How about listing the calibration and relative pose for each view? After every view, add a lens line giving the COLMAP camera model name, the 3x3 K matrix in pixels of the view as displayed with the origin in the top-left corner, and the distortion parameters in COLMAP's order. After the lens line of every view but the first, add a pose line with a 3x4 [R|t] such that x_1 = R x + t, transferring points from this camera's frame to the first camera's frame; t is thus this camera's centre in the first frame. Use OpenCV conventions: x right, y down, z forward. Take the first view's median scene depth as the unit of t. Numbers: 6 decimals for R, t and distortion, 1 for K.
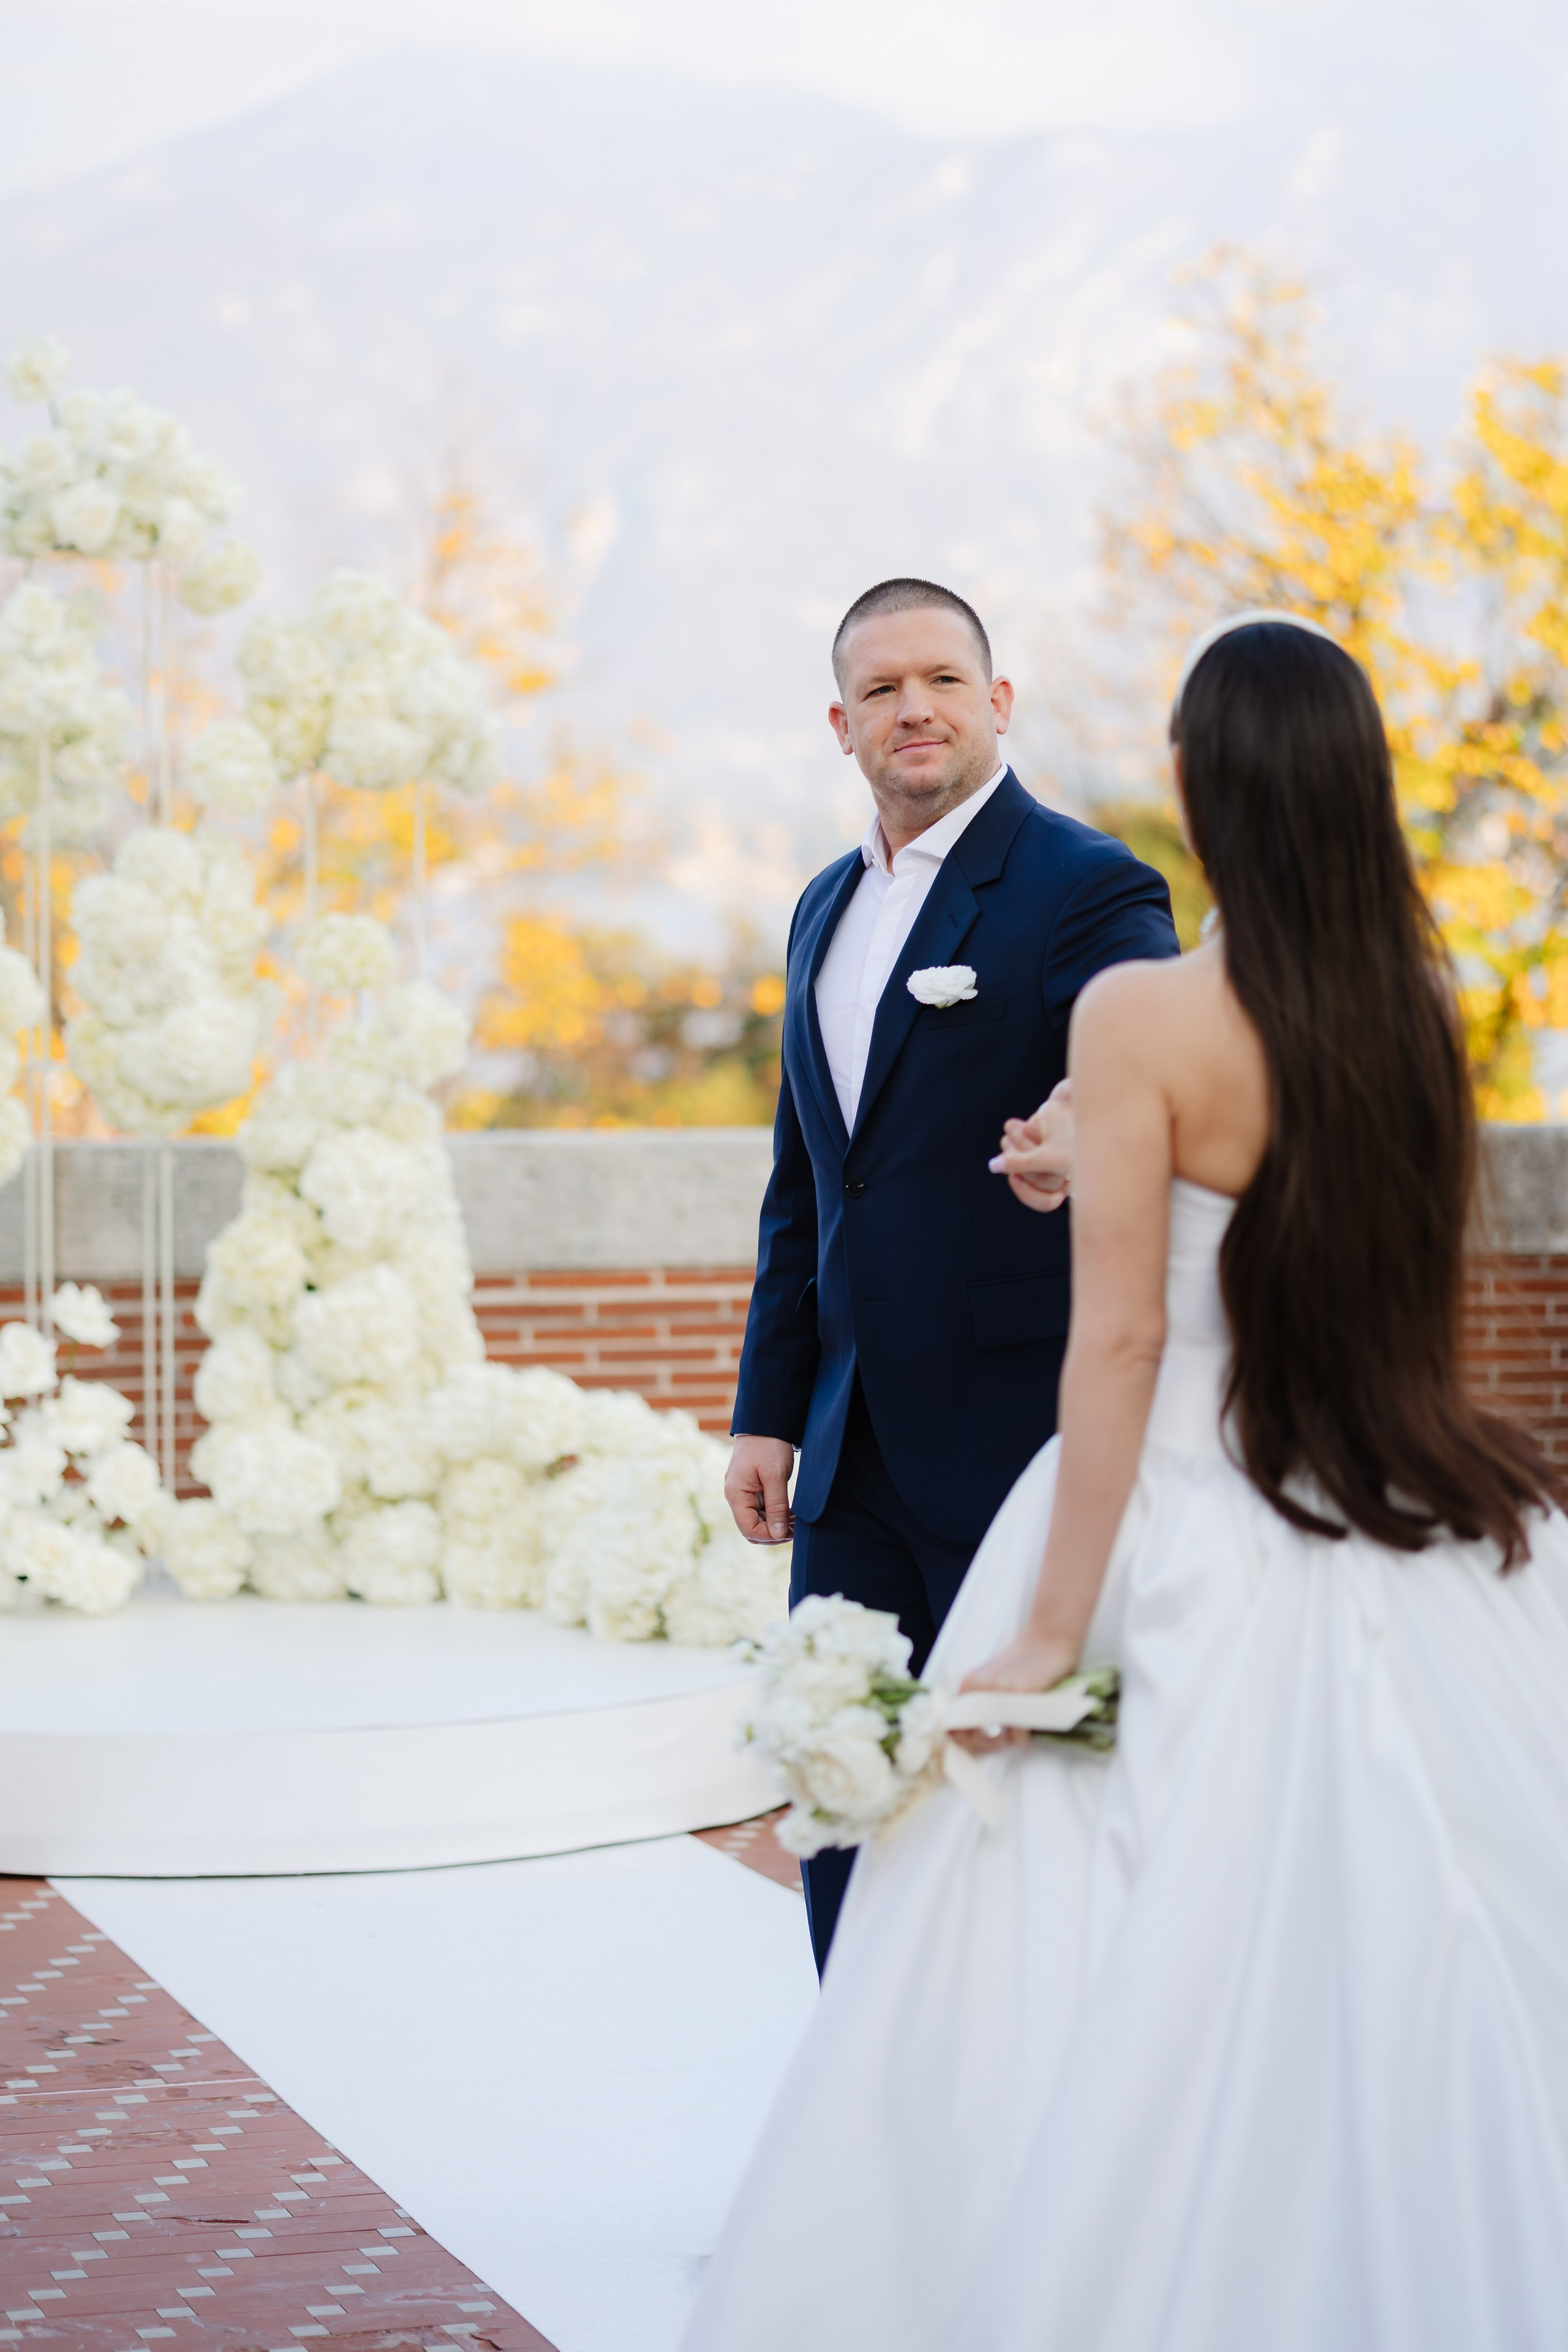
lens RADIAL K [[6099.6, 0, 786.5], [0, 6099.6, 1077.9], [0, 0, 1]] dist [-0.033312, 0.923032]
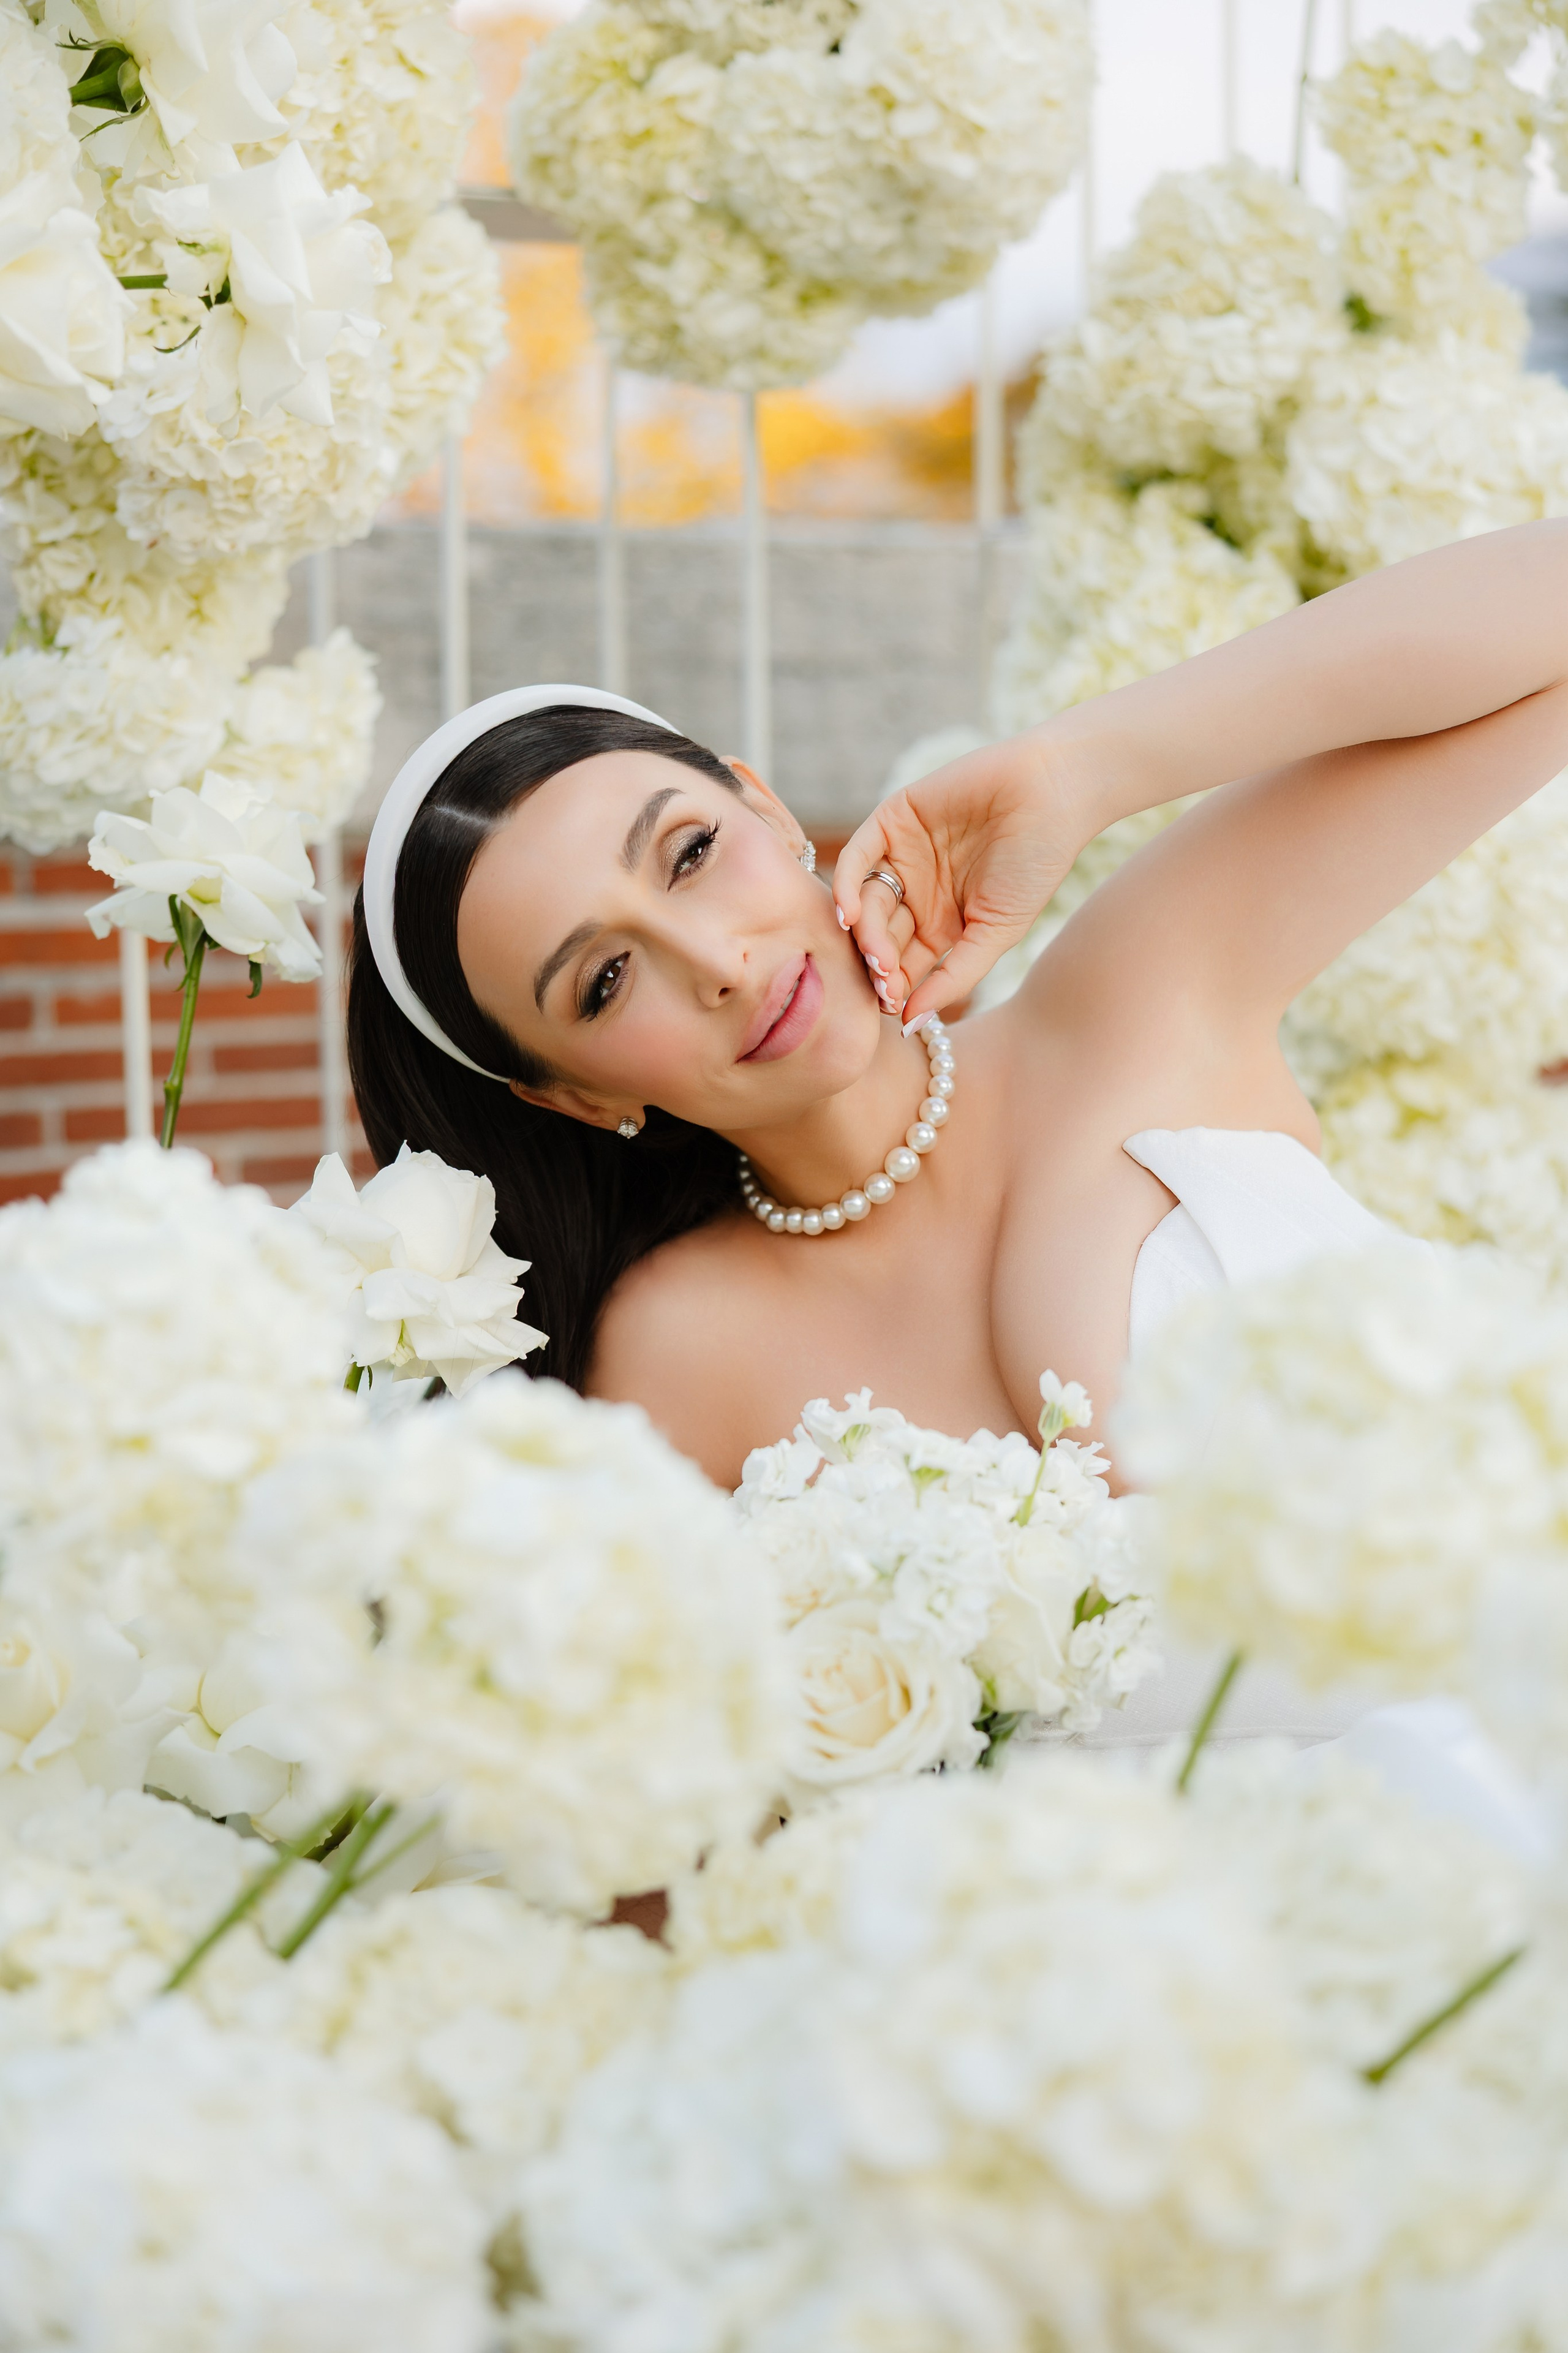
lens RADIAL K [[3867.7, 0, 784.0], [0, 3867.7, 1176.5], [0, 0, 1]] dist [-0.039356, -0.066105]
pose [[0.967975, -0.035793, 0.248480, -0.161998], [0.016144, 0.996610, 0.080667, 0.037695], [-0.250525, -0.074072, 0.965272, 0.791556]]
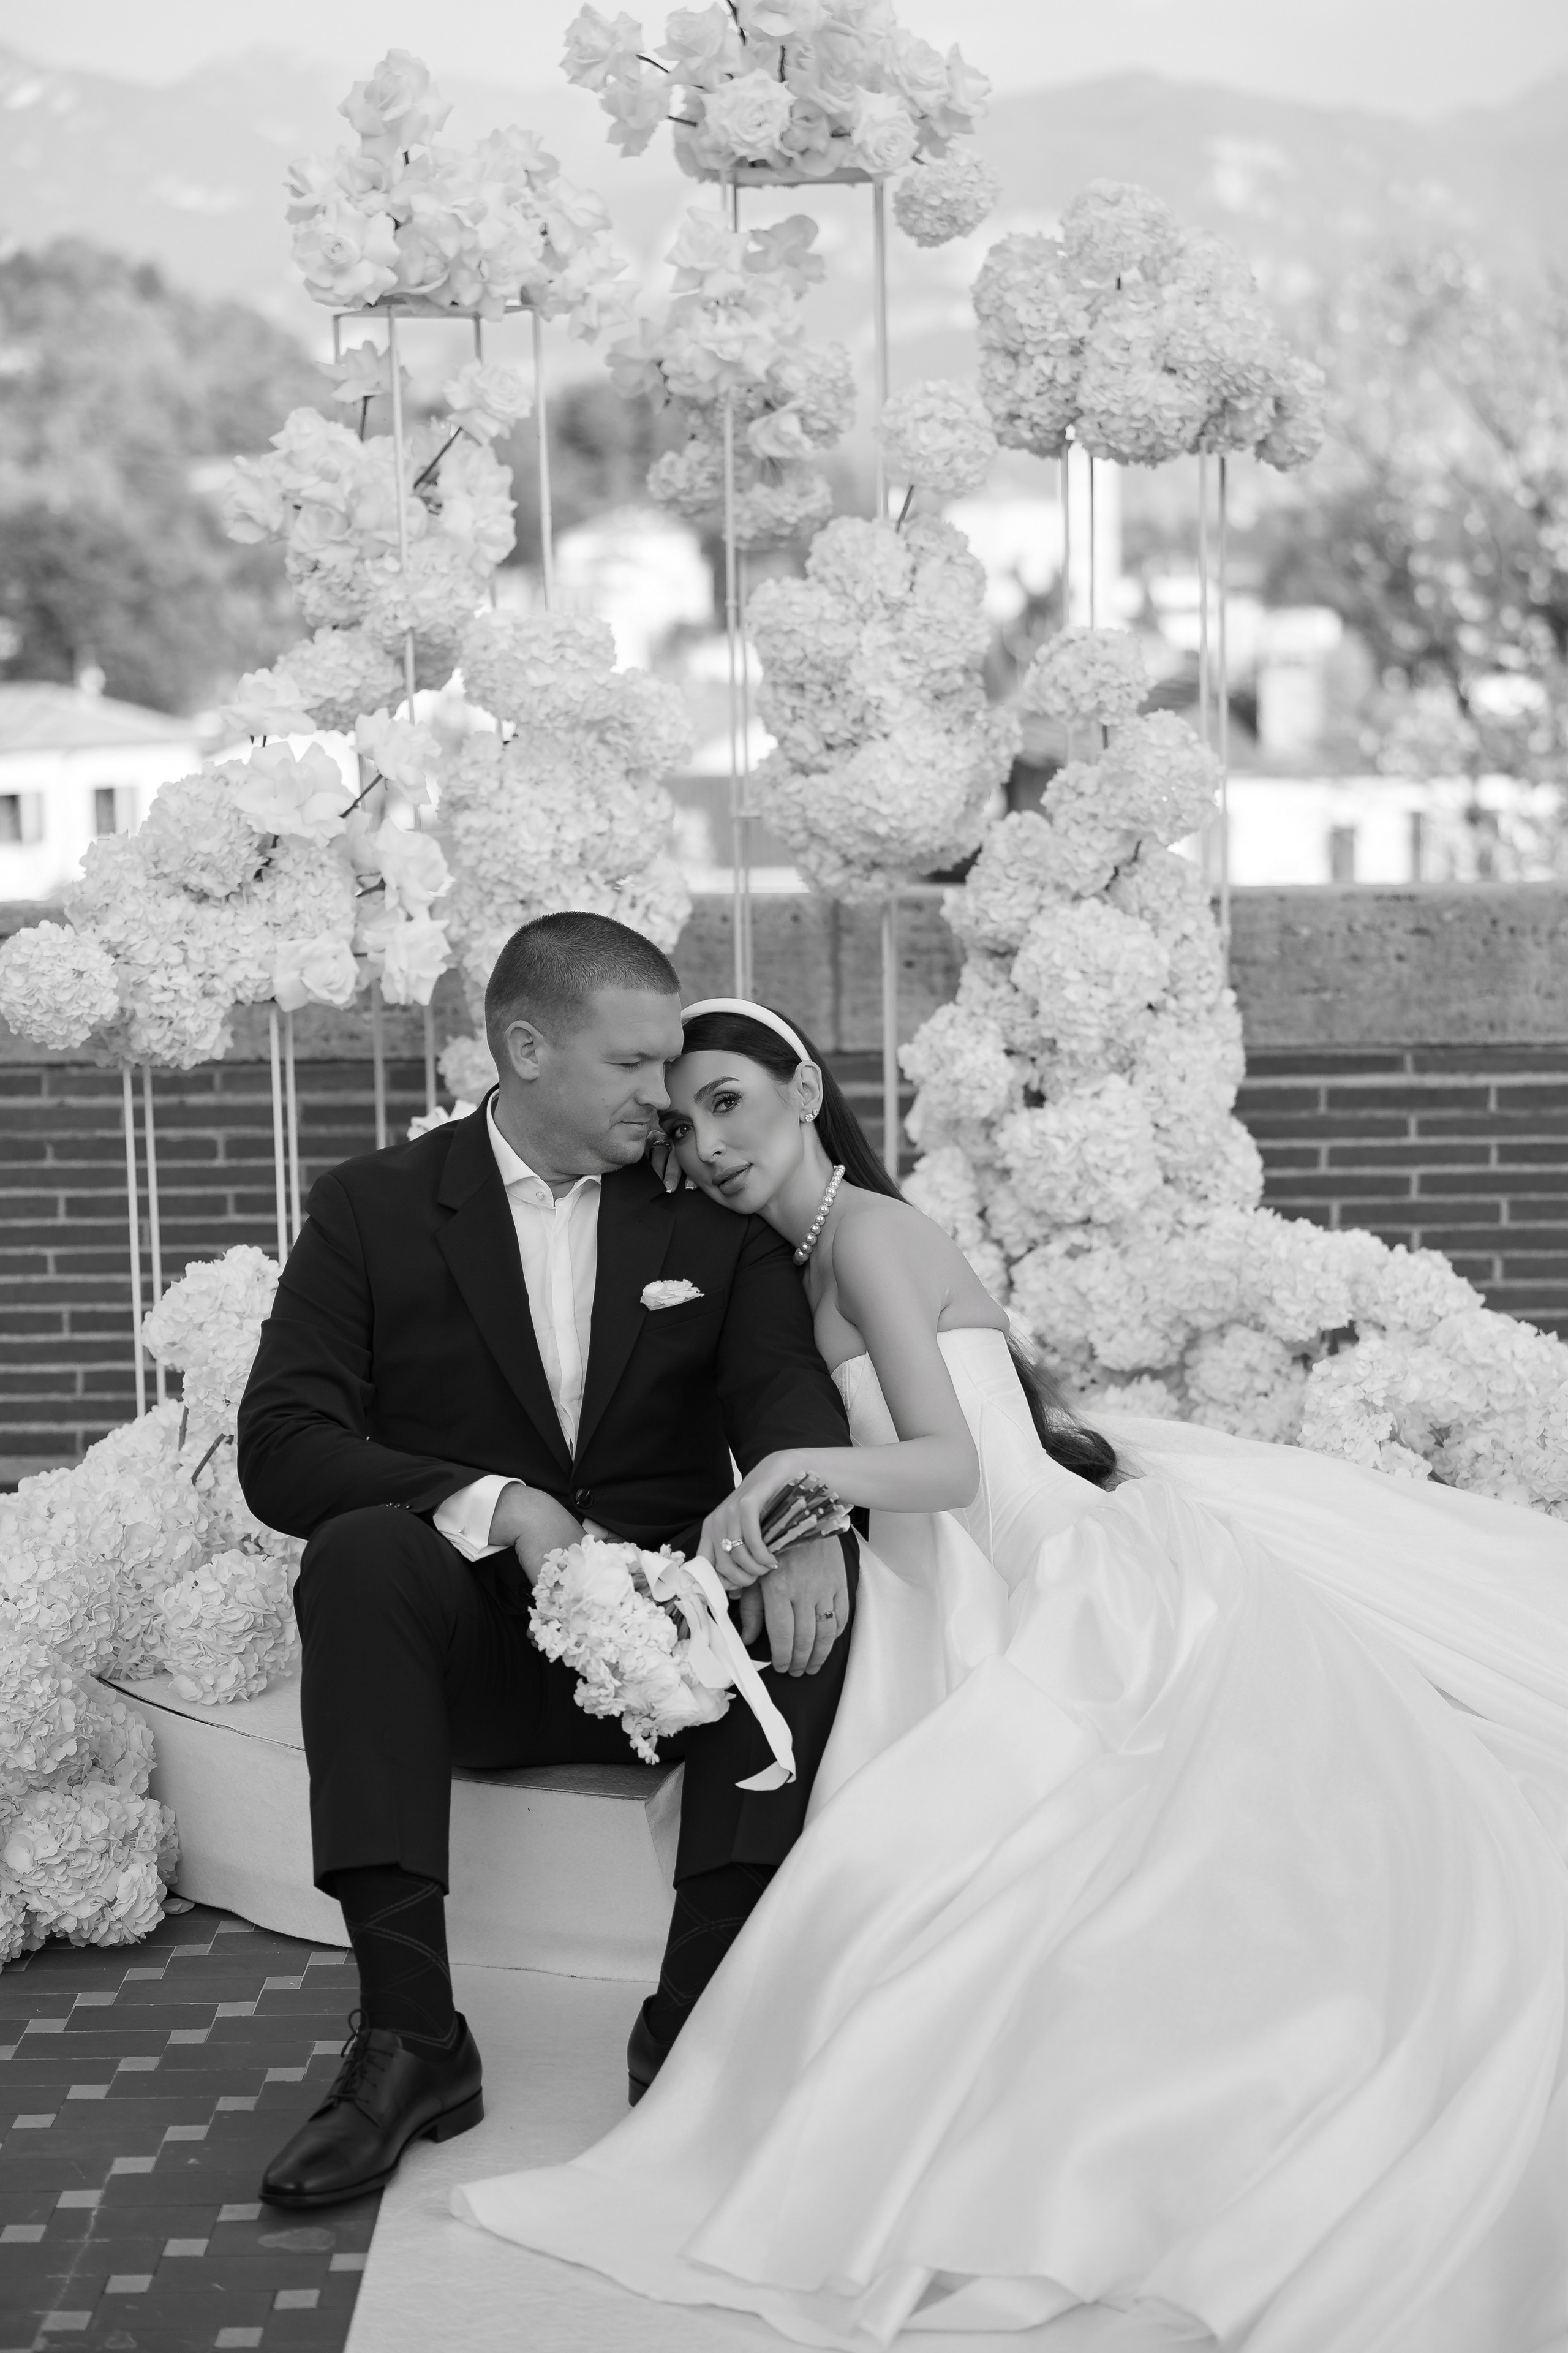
lens RADIAL K [[4364.7, 0, 784.0], [0, 4364.7, 1176.5], [0, 0, 1]] dist [0.001735, -0.105822]
pose [[0.952211, 0.027908, -0.304163, 0.063728], [0.002504, 0.995070, 0.099141, -0.011879], [0.305430, -0.095165, 0.947447, 0.454823]]
